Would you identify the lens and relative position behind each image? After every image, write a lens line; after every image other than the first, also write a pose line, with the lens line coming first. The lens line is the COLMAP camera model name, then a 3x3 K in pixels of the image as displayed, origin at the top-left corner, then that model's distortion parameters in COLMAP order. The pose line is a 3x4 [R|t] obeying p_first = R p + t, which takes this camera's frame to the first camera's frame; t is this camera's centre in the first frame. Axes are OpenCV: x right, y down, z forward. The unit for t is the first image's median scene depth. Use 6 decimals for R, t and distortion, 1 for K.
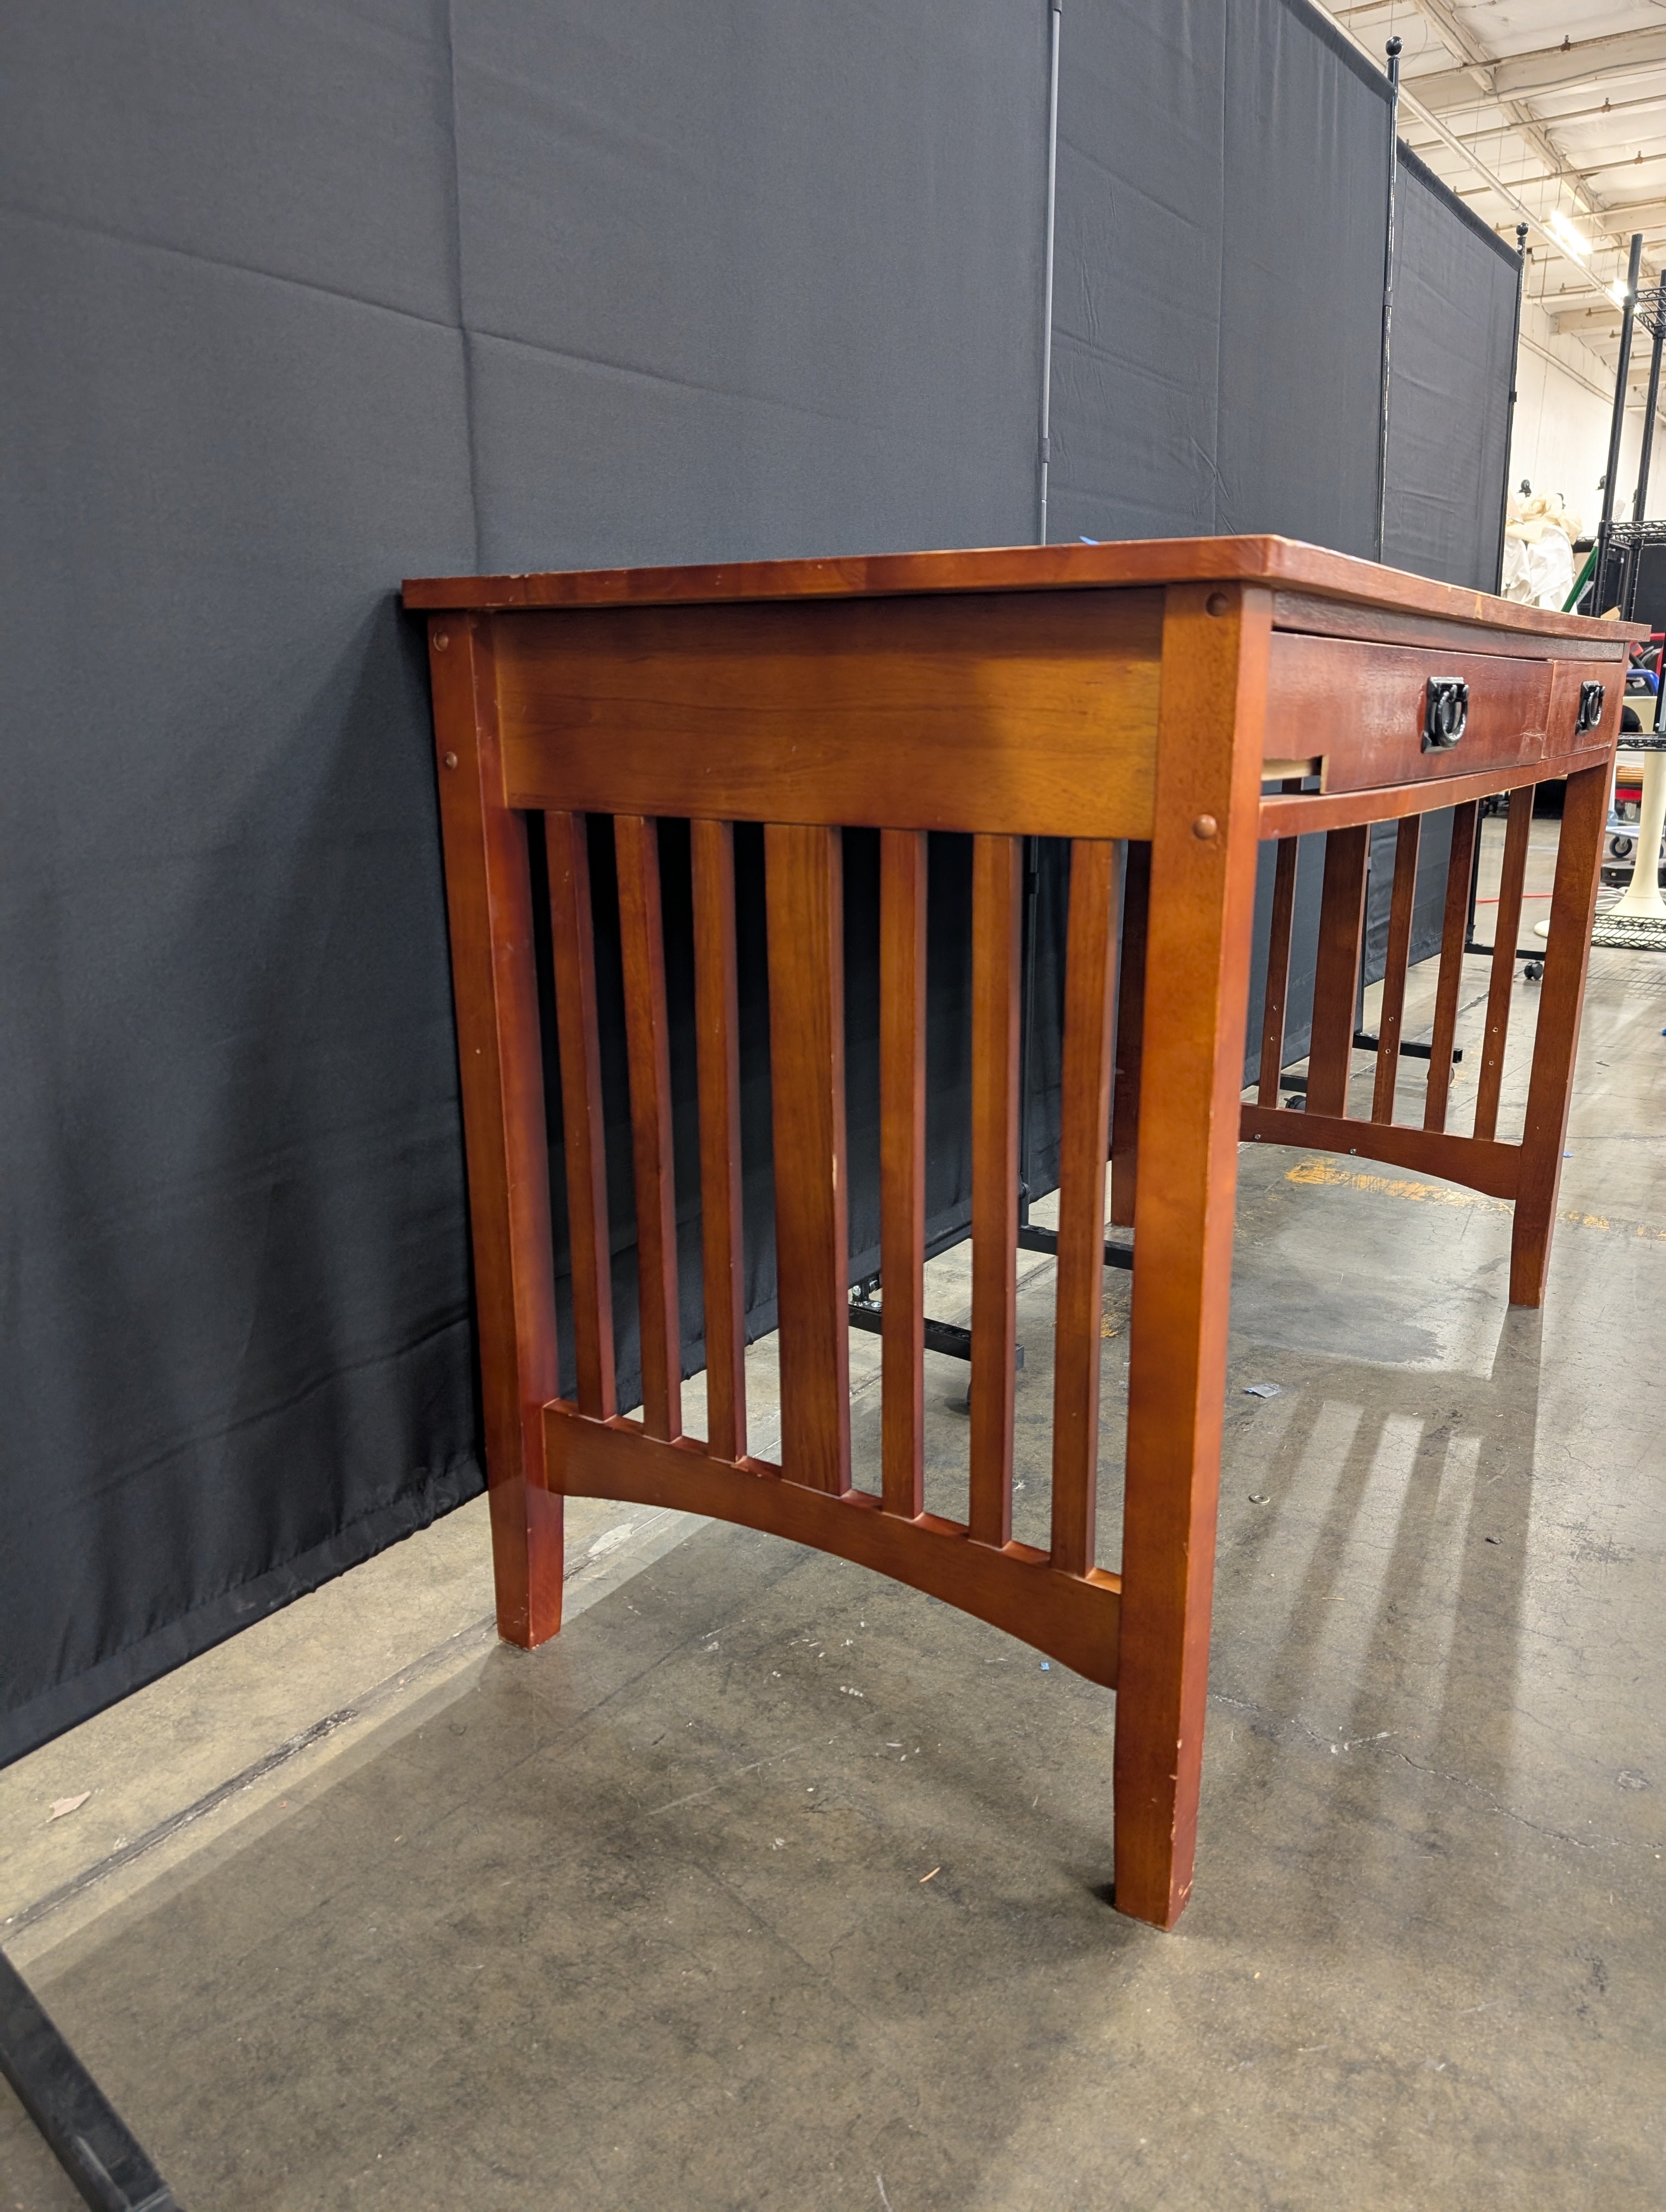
lens RADIAL K [[1594.4, 0, 850.7], [0, 1594.4, 1112.9], [0, 0, 1]] dist [0.015311, -0.012006]
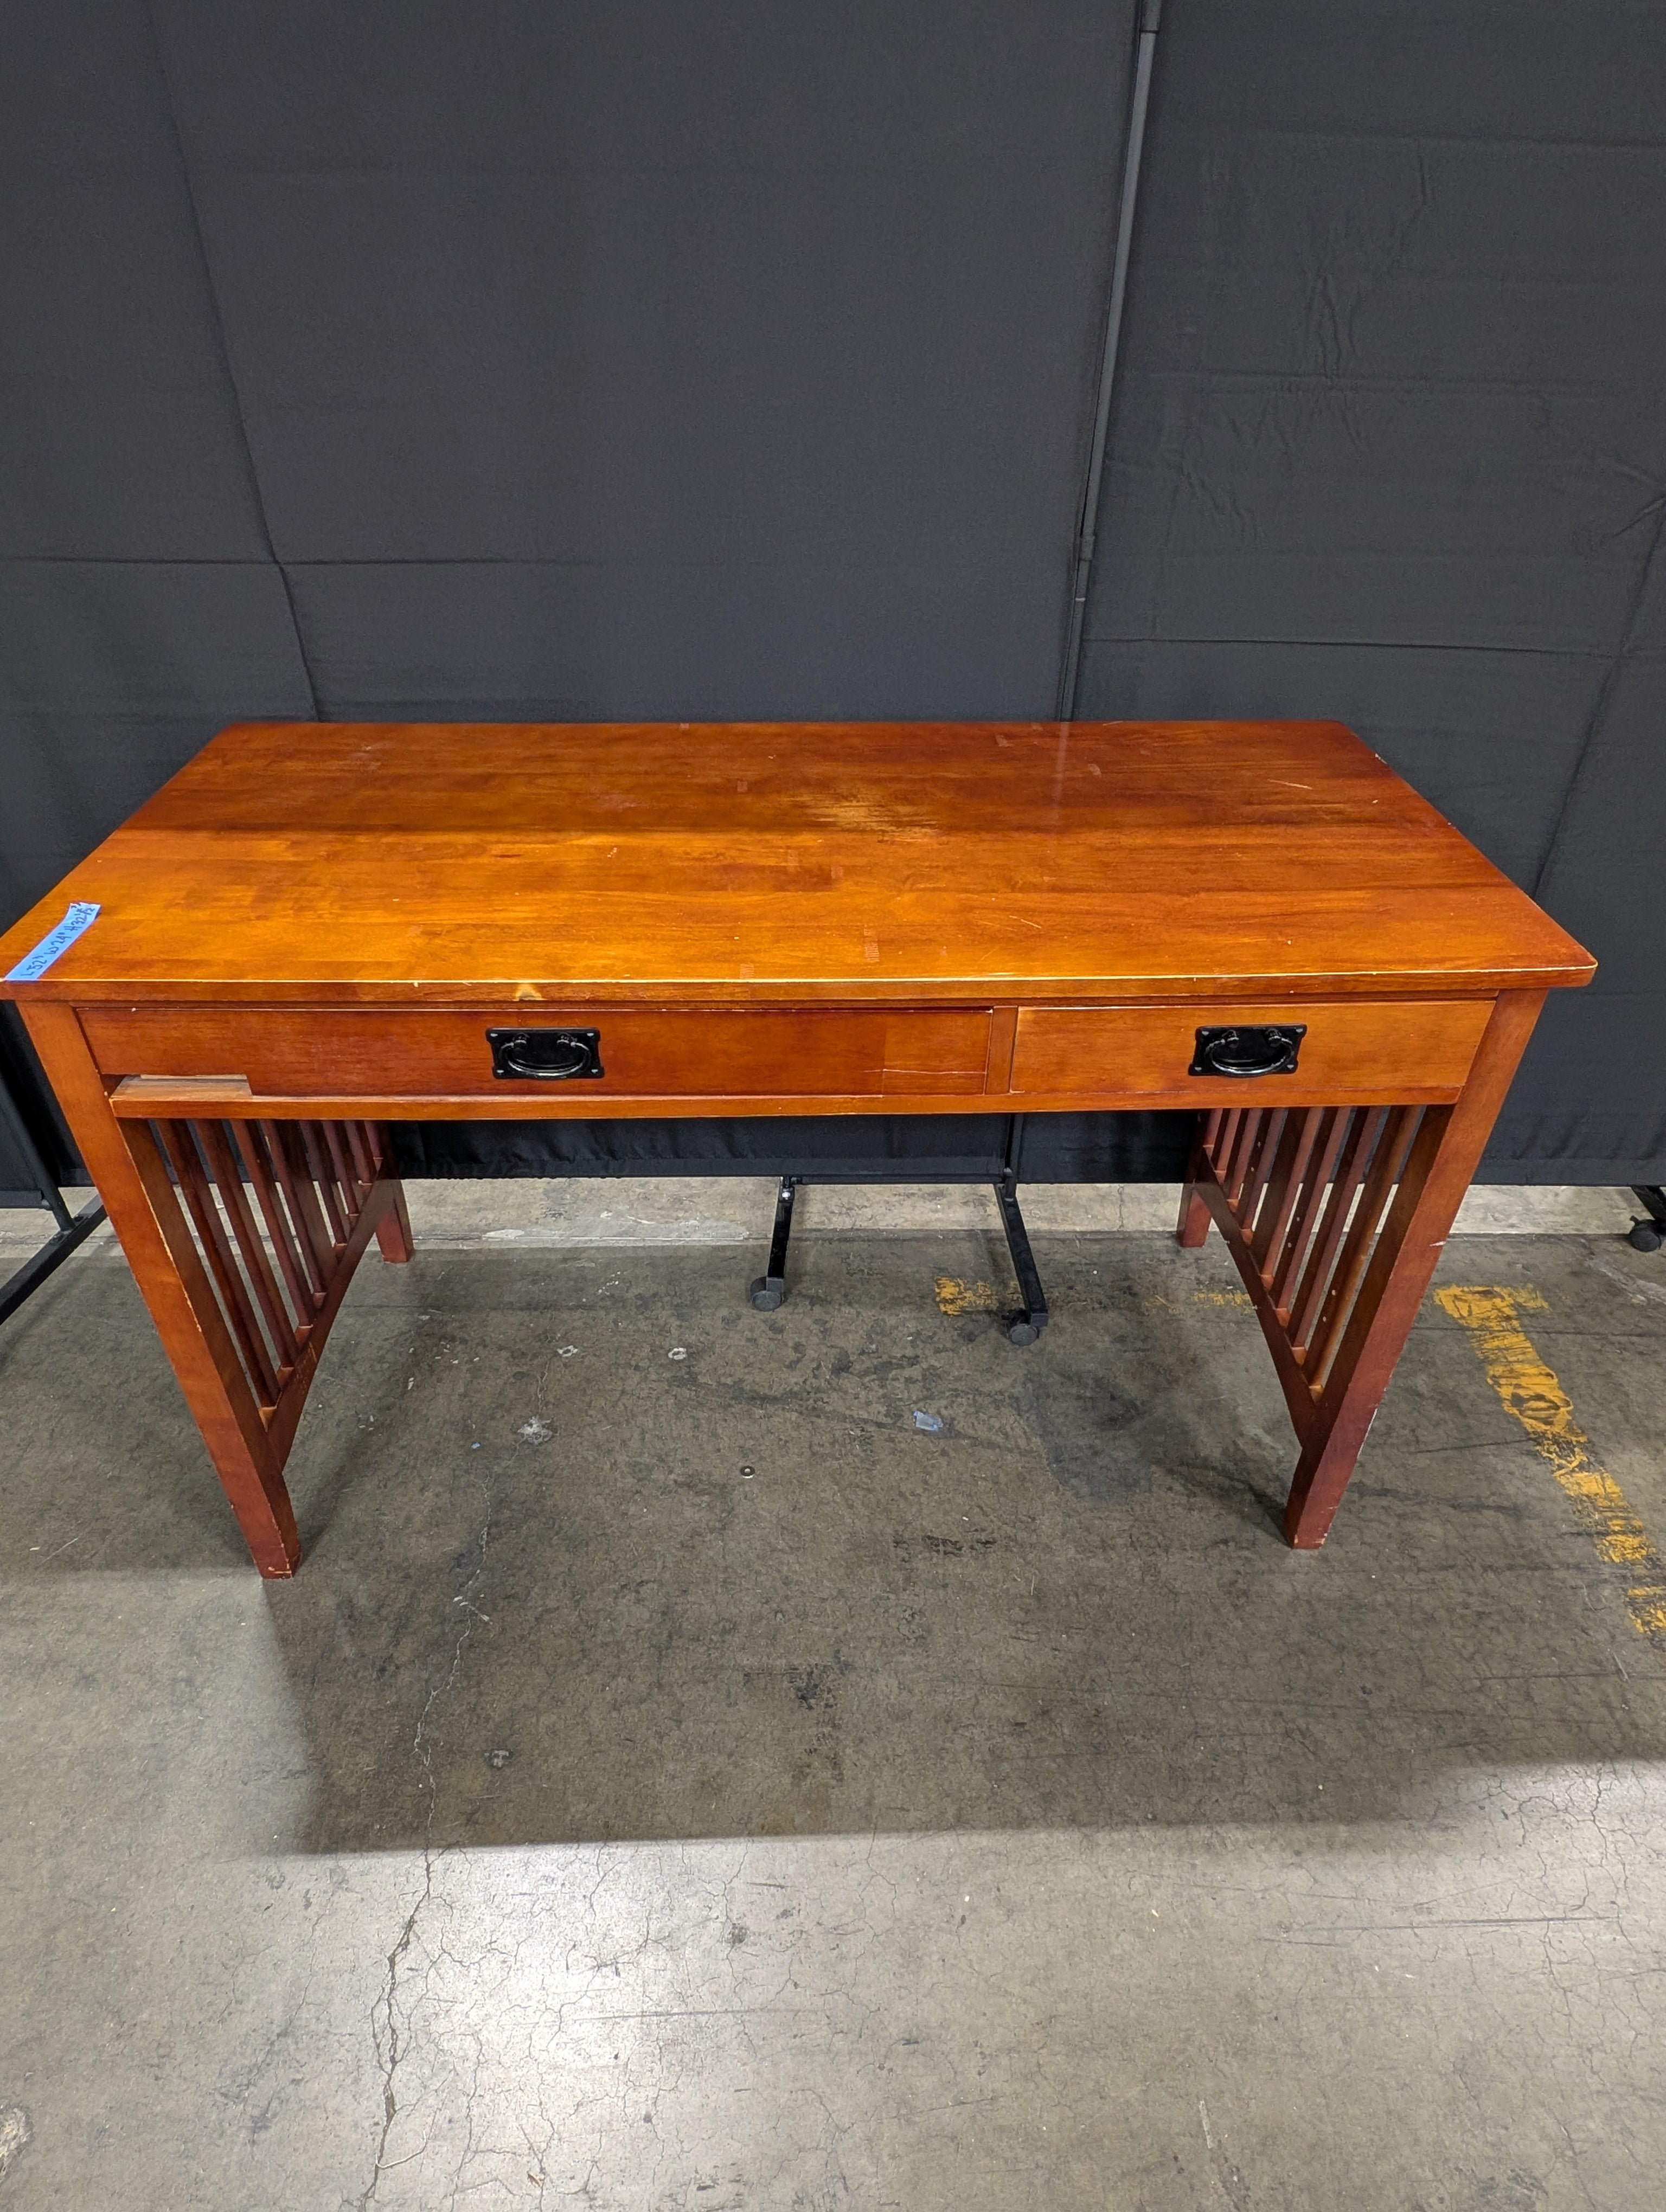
lens RADIAL K [[1255.0, 0, 835.8], [0, 1255.0, 1114.7], [0, 0, 1]] dist [0.034648, -0.026134]
pose [[0.570503, 0.486745, -0.661517, 1.211941], [-0.221104, 0.866743, 0.447067, -0.724632], [0.790973, -0.108789, 0.602101, 0.643715]]
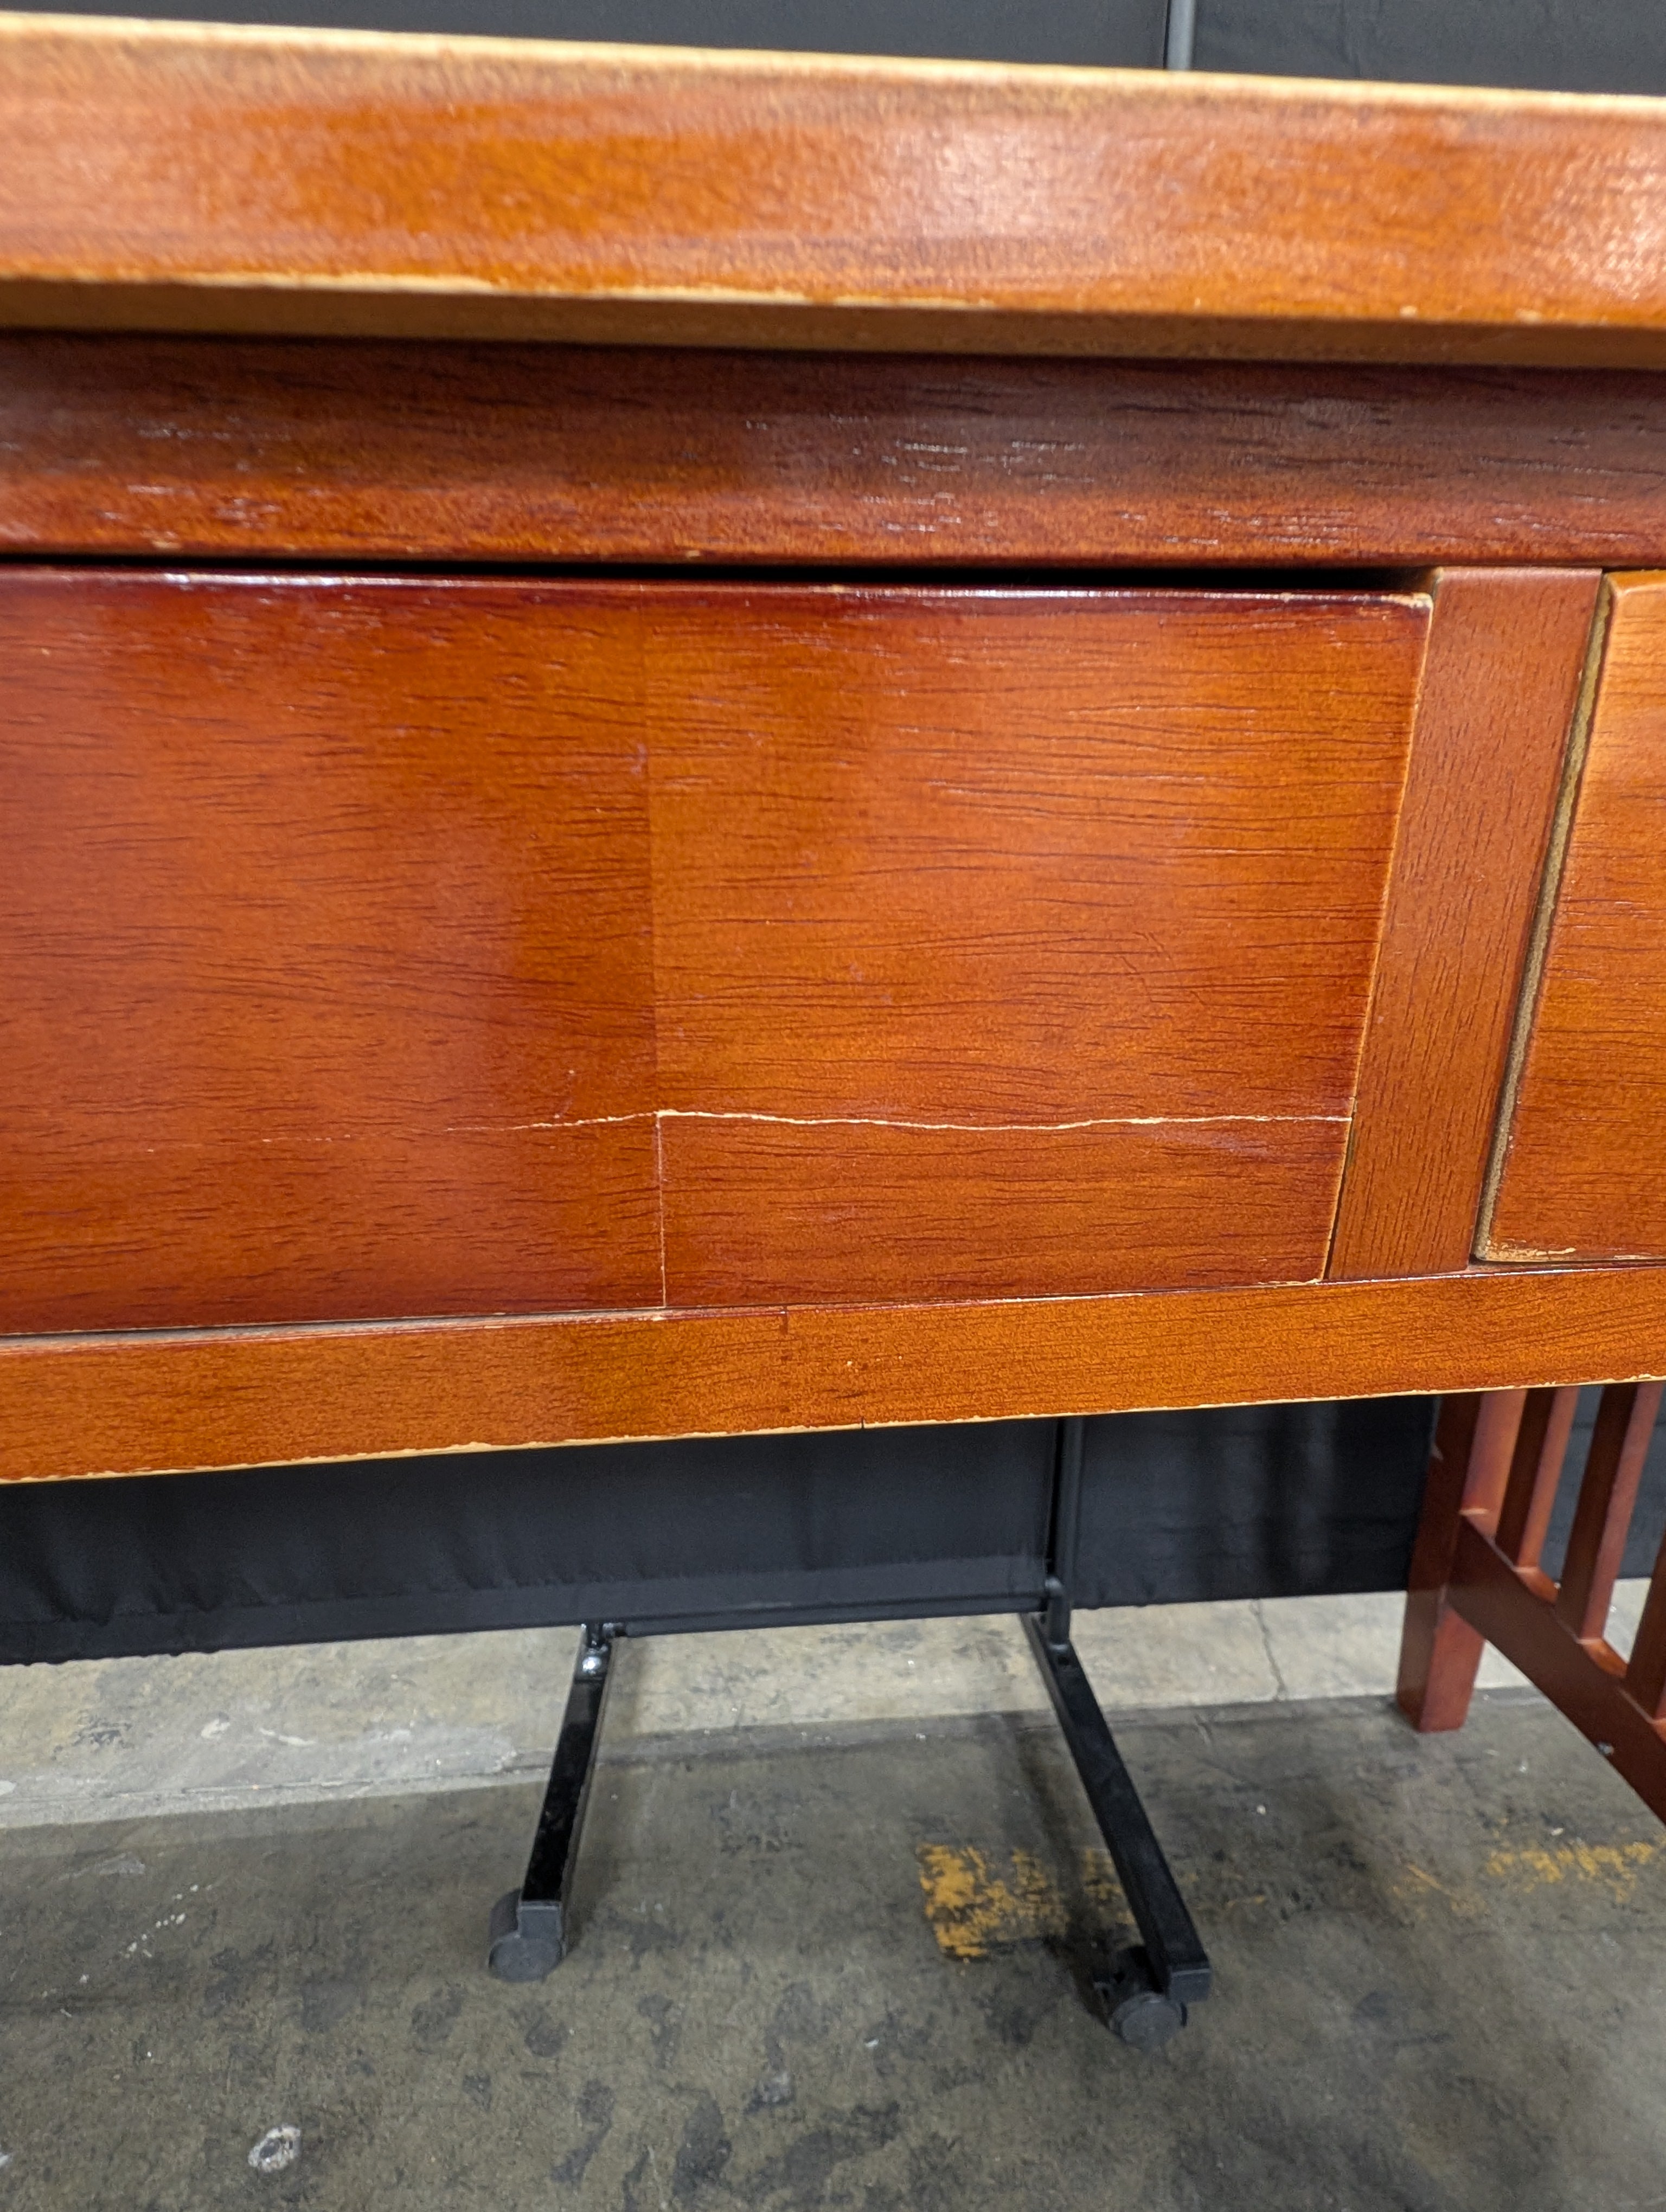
lens RADIAL K [[1245.2, 0, 833.0], [0, 1245.2, 1106.0], [0, 0, 1]] dist [0.034268, -0.026976]
pose [[0.627700, 0.255782, -0.735234, 0.659855], [-0.202025, 0.965643, 0.163462, -0.336387], [0.751784, 0.045931, 0.657808, 1.212808]]
